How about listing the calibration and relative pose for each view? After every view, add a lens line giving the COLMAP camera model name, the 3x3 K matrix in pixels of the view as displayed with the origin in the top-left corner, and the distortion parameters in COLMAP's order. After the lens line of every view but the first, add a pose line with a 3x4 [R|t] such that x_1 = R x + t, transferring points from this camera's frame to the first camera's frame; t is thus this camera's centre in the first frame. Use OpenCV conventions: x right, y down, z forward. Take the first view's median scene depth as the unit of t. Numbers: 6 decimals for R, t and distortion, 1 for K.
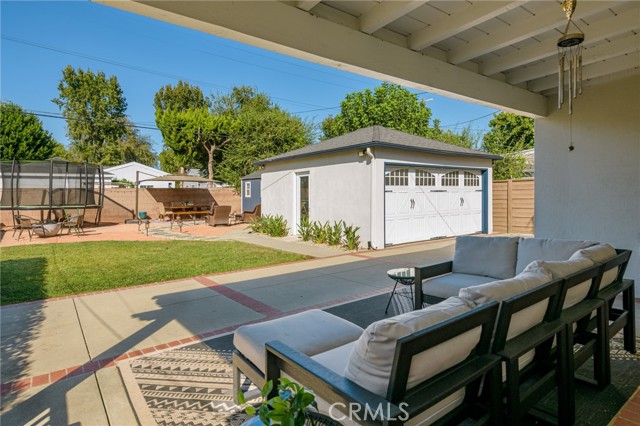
lens RADIAL K [[352.9, 0, 319.2], [0, 352.9, 195.0], [0, 0, 1]] dist [0.006502, 0.000099]
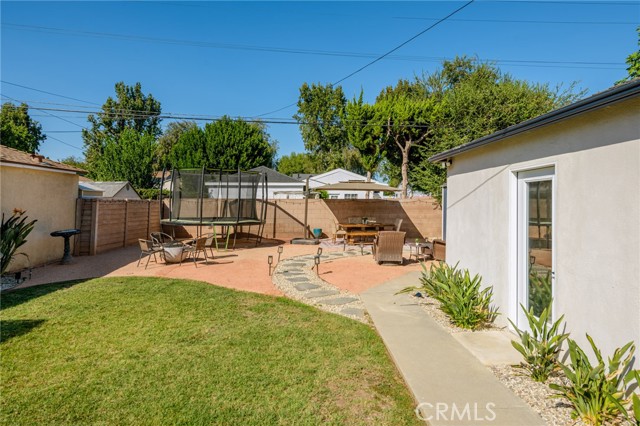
lens RADIAL K [[400.8, 0, 316.1], [0, 400.8, 194.2], [0, 0, 1]] dist [0.016860, -0.003134]
pose [[0.834991, 0.001263, -0.550262, -0.002051], [-0.014616, 0.999695, -0.019885, -0.010617], [0.550070, 0.024646, 0.834755, 0.206895]]
